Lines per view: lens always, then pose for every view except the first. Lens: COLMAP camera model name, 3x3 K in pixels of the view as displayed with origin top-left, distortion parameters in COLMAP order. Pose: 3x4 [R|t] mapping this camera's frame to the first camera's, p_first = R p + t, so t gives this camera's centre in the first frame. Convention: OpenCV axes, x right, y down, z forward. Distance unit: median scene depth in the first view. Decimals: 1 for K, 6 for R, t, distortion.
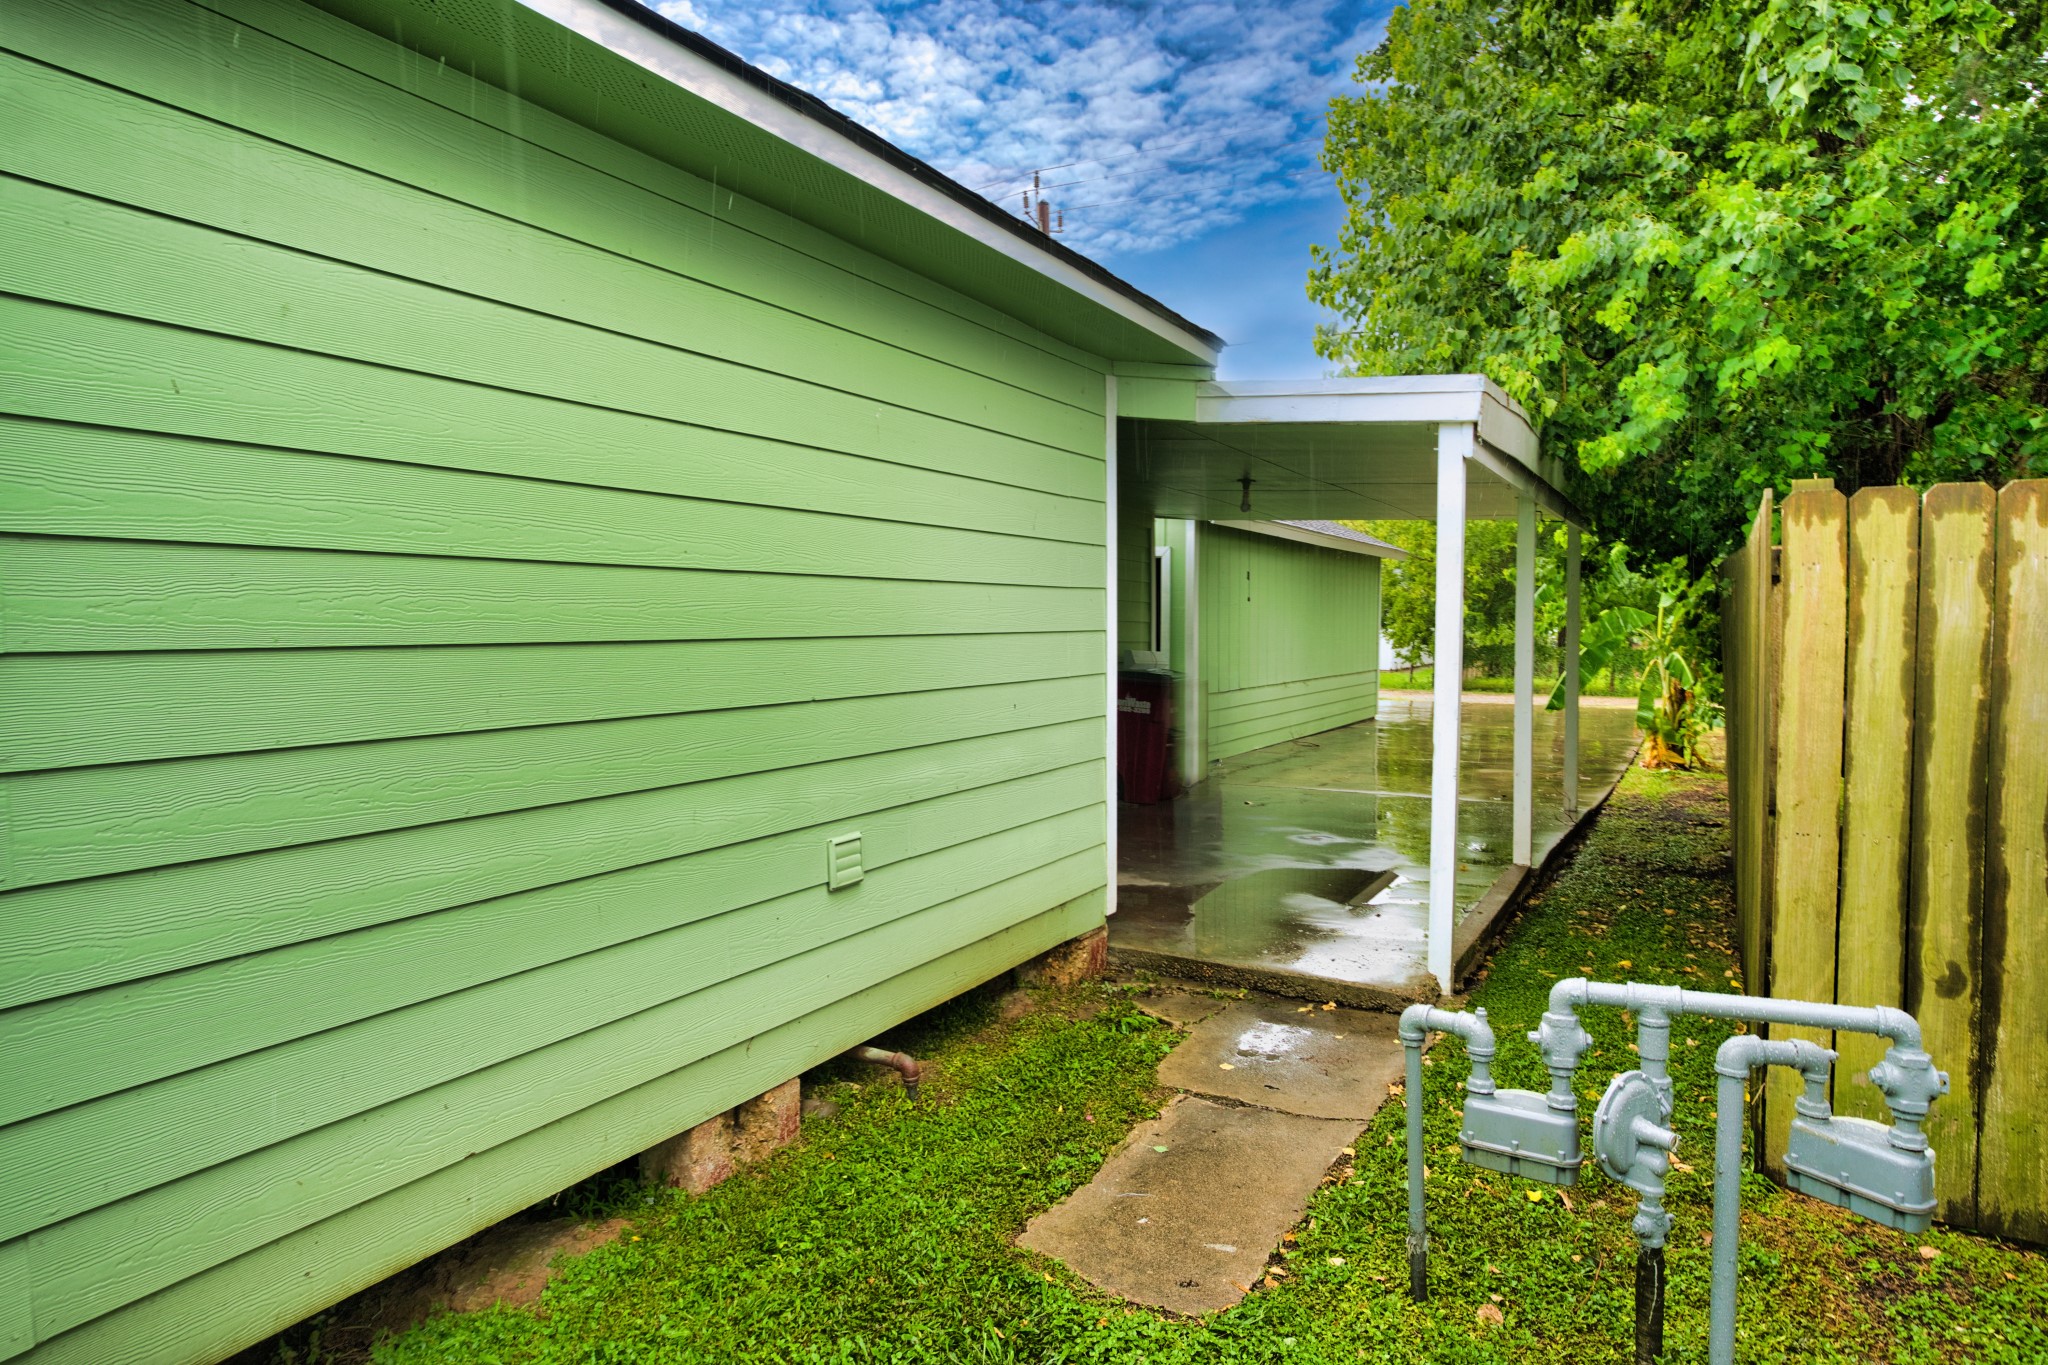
lens RADIAL K [[1169.3, 0, 1024.0], [0, 1169.3, 682.5], [0, 0, 1]] dist [-0.036021, 0.028877]
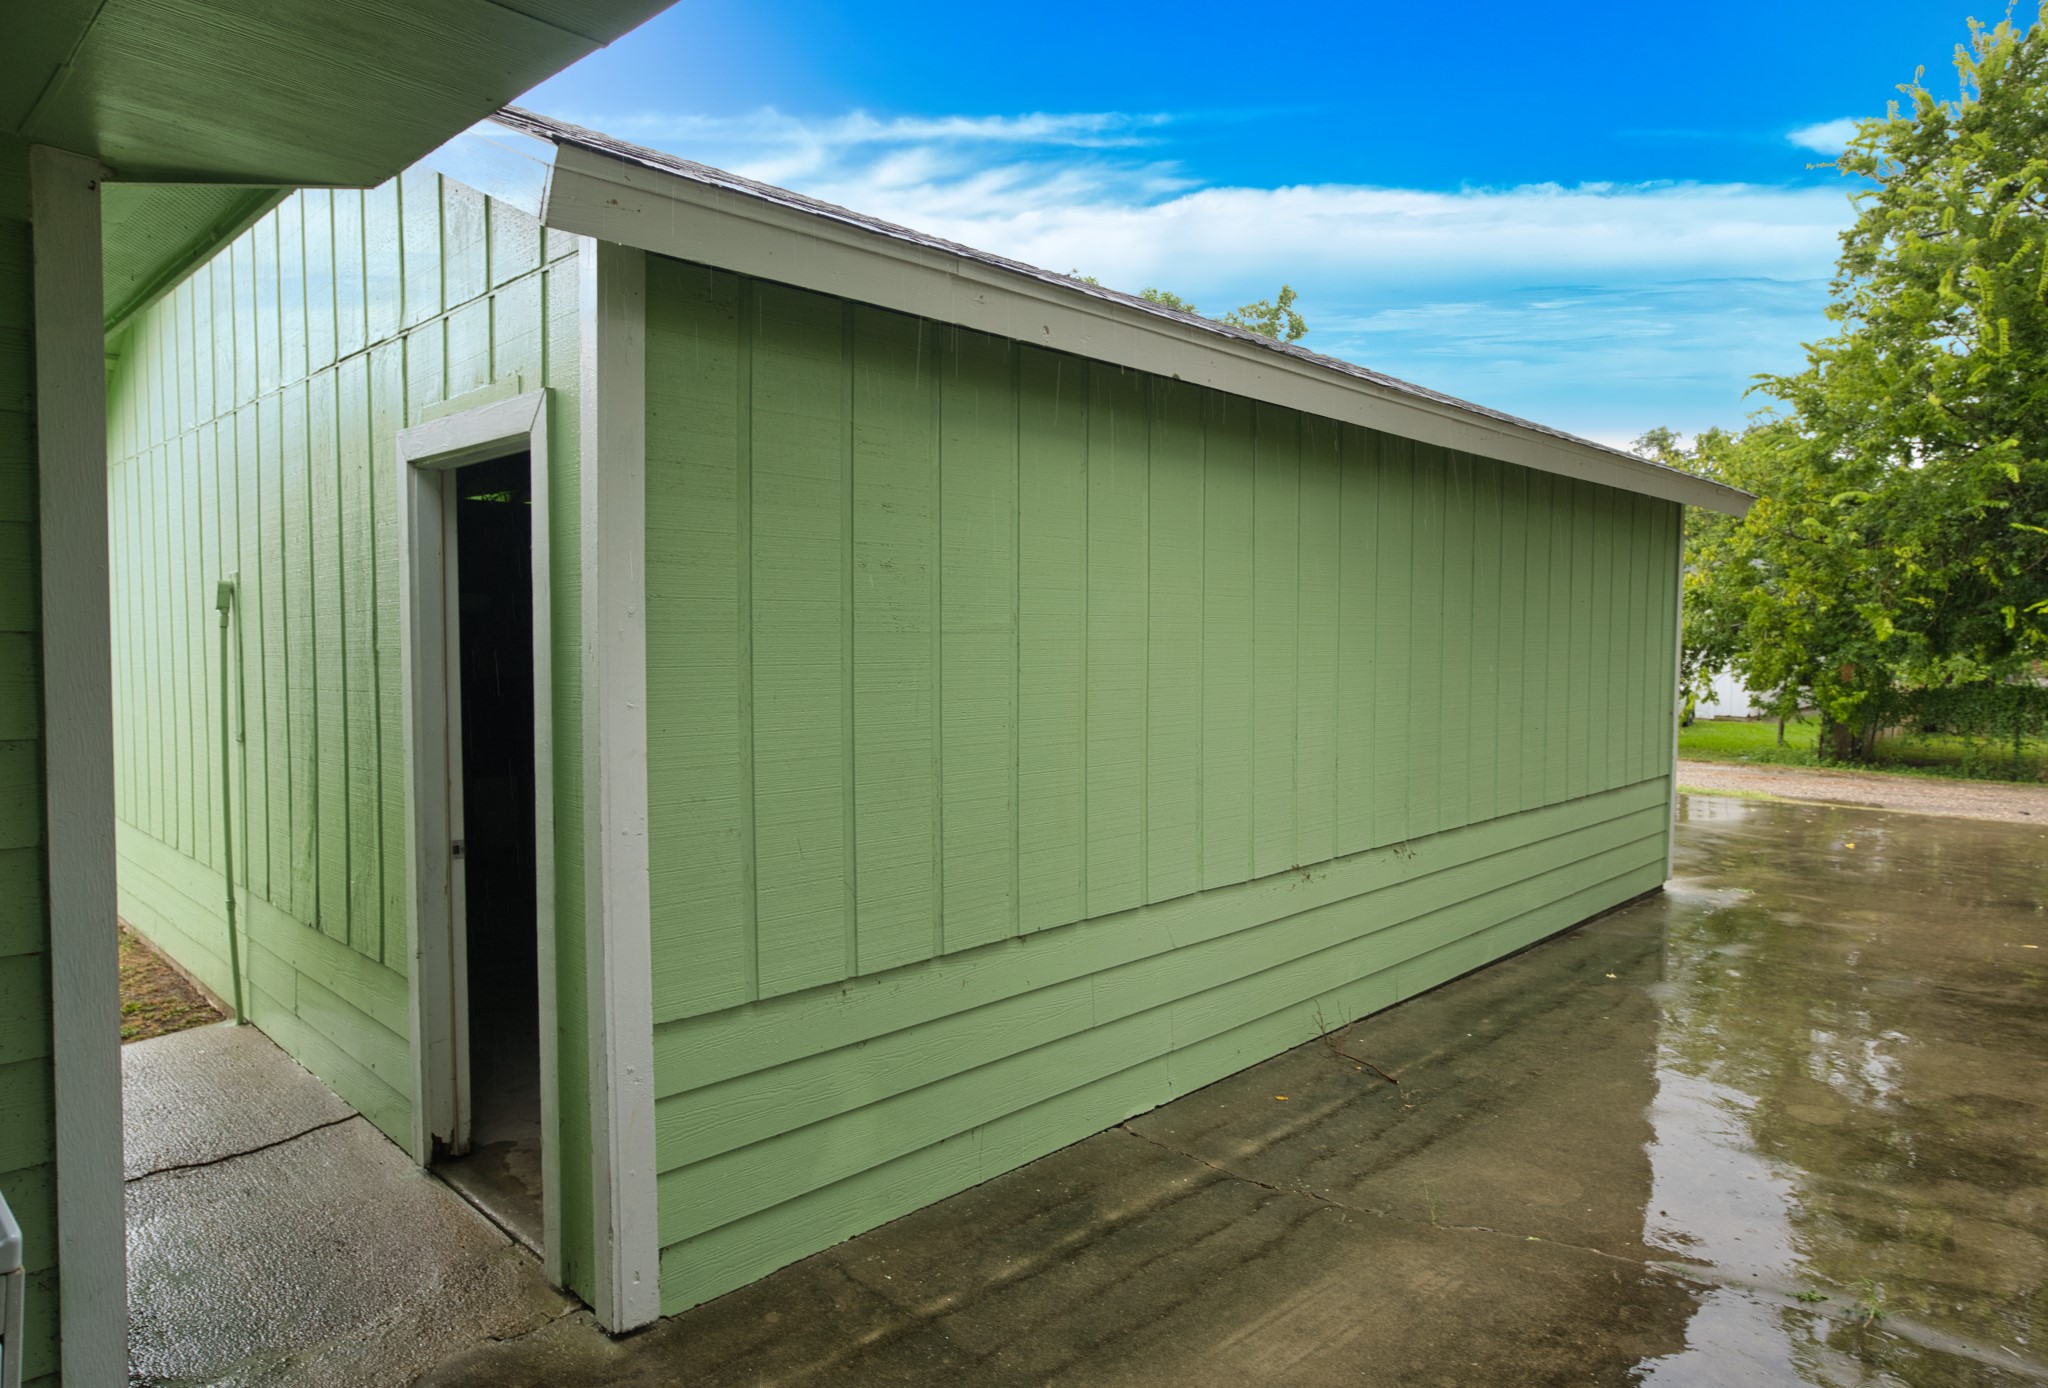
lens RADIAL K [[1223.2, 0, 1024.1], [0, 1223.2, 684.1], [0, 0, 1]] dist [-0.001484, -0.000661]
pose [[0.971348, 0.011066, -0.237405, 0.110707], [-0.013979, 0.999846, -0.010593, -0.021588], [0.237251, 0.013608, 0.971353, 0.317267]]
